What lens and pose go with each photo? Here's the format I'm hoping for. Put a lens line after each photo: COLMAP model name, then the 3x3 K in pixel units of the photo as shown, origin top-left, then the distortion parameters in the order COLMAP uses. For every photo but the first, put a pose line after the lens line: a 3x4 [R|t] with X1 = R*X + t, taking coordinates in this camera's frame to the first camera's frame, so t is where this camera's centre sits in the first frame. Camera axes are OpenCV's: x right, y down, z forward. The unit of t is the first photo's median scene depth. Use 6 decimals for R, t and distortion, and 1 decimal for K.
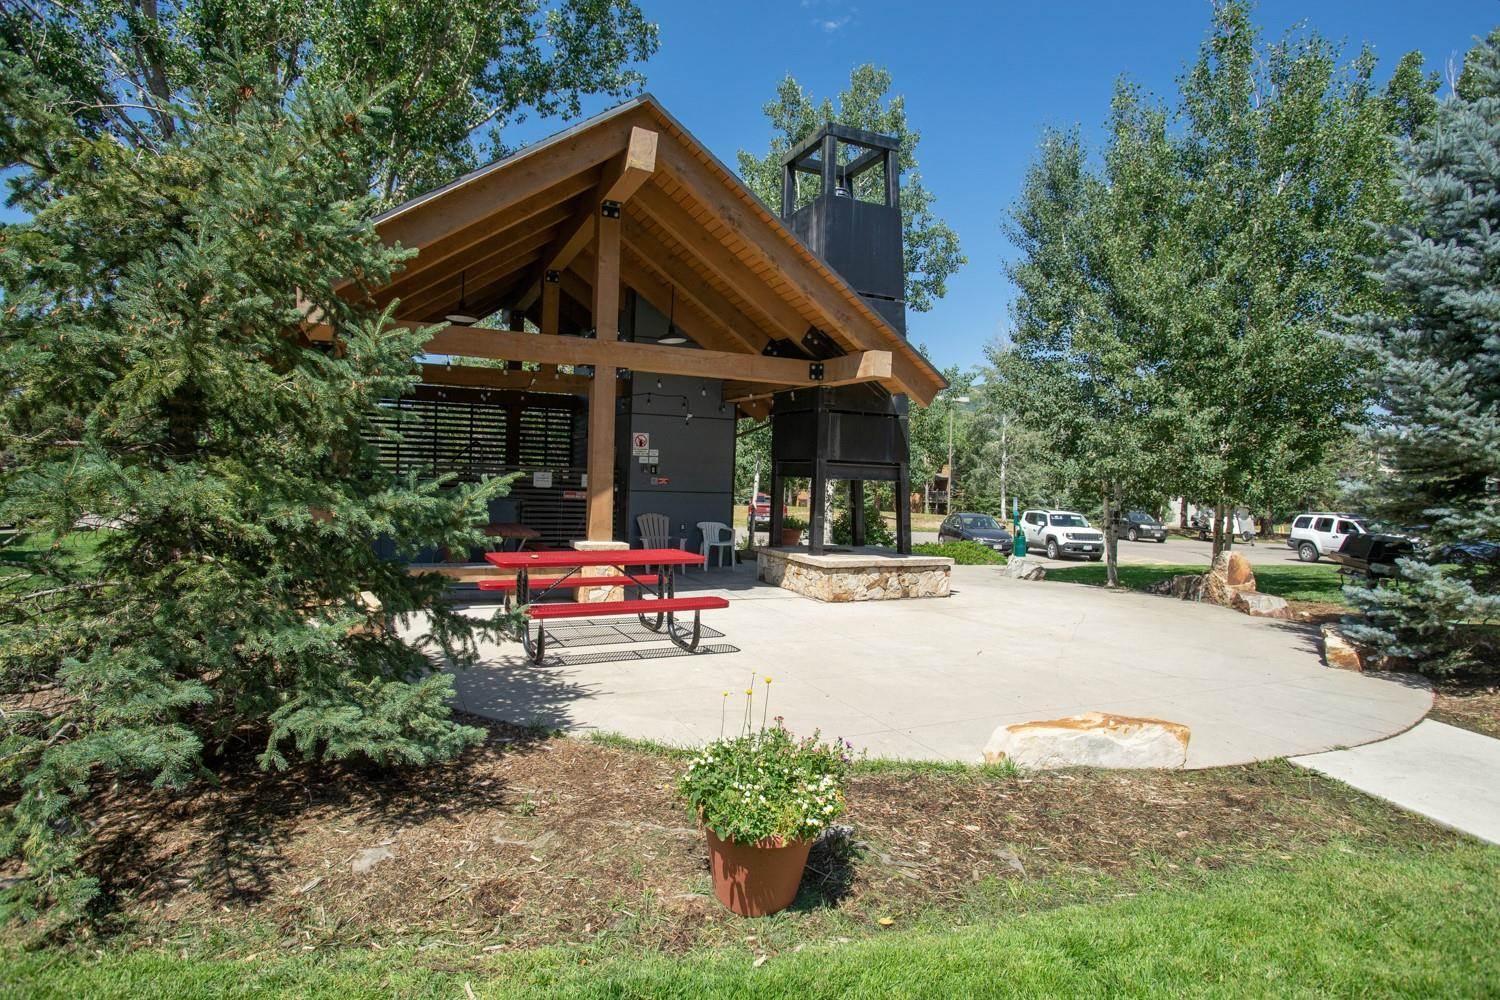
lens RADIAL K [[803.7, 0, 752.2], [0, 803.7, 499.2], [0, 0, 1]] dist [-0.002702, -0.000212]
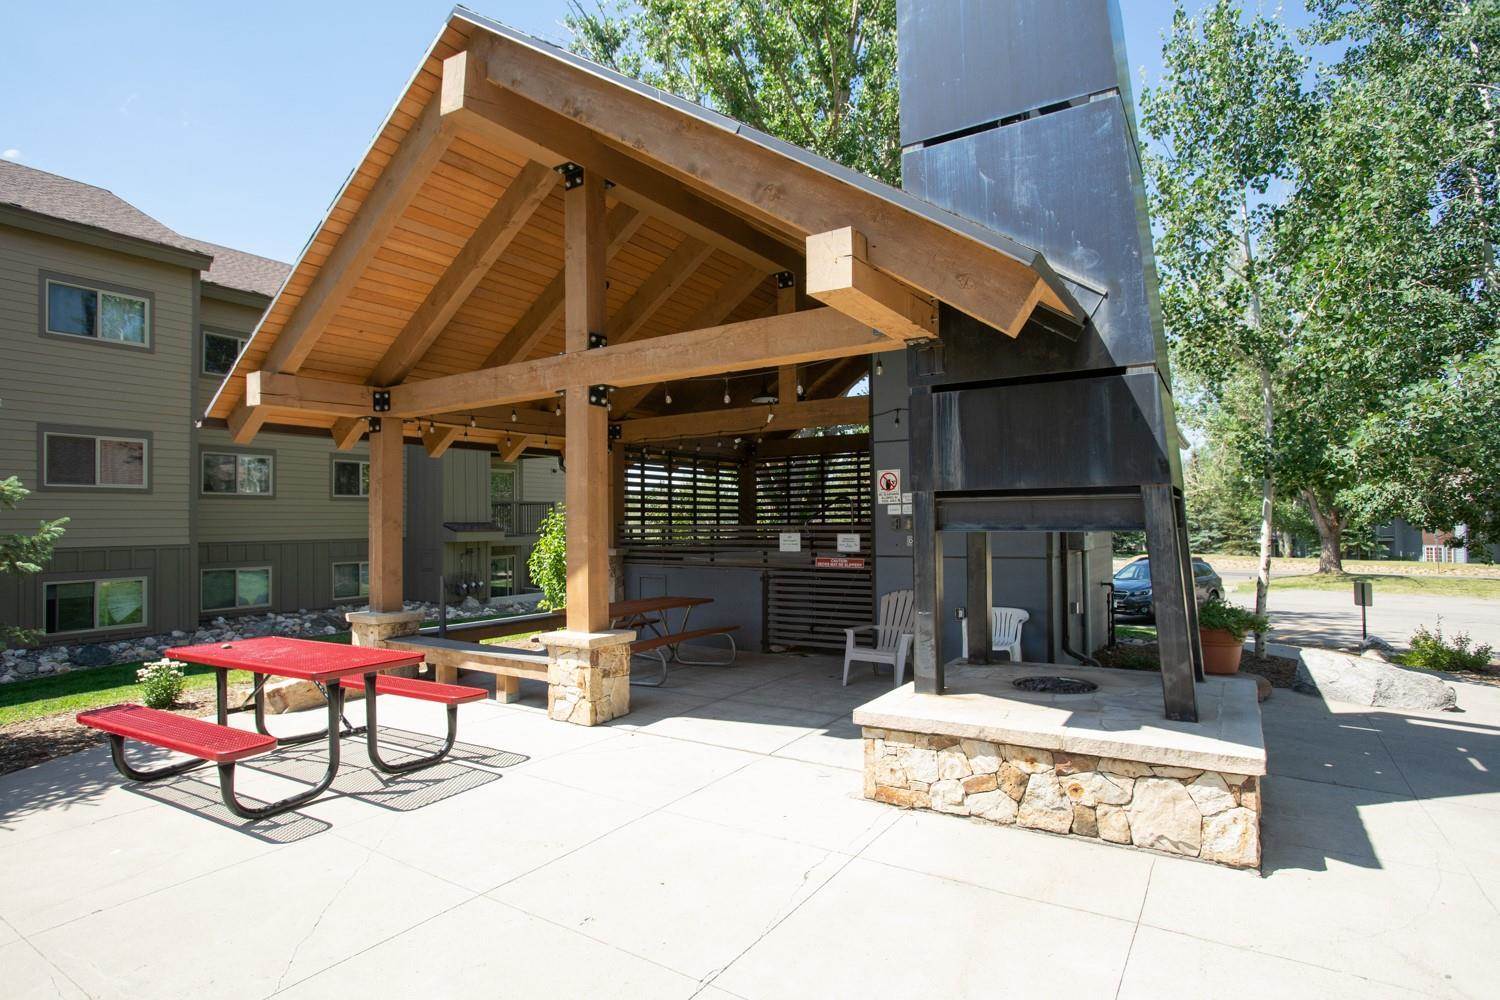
lens RADIAL K [[803.7, 0, 751.1], [0, 803.7, 504.9], [0, 0, 1]] dist [-0.002702, -0.000212]
pose [[0.528192, -0.060006, -0.847002, 0.440772], [0.005116, 0.997707, -0.067492, -0.010084], [0.849109, 0.031316, 0.527288, 0.659777]]
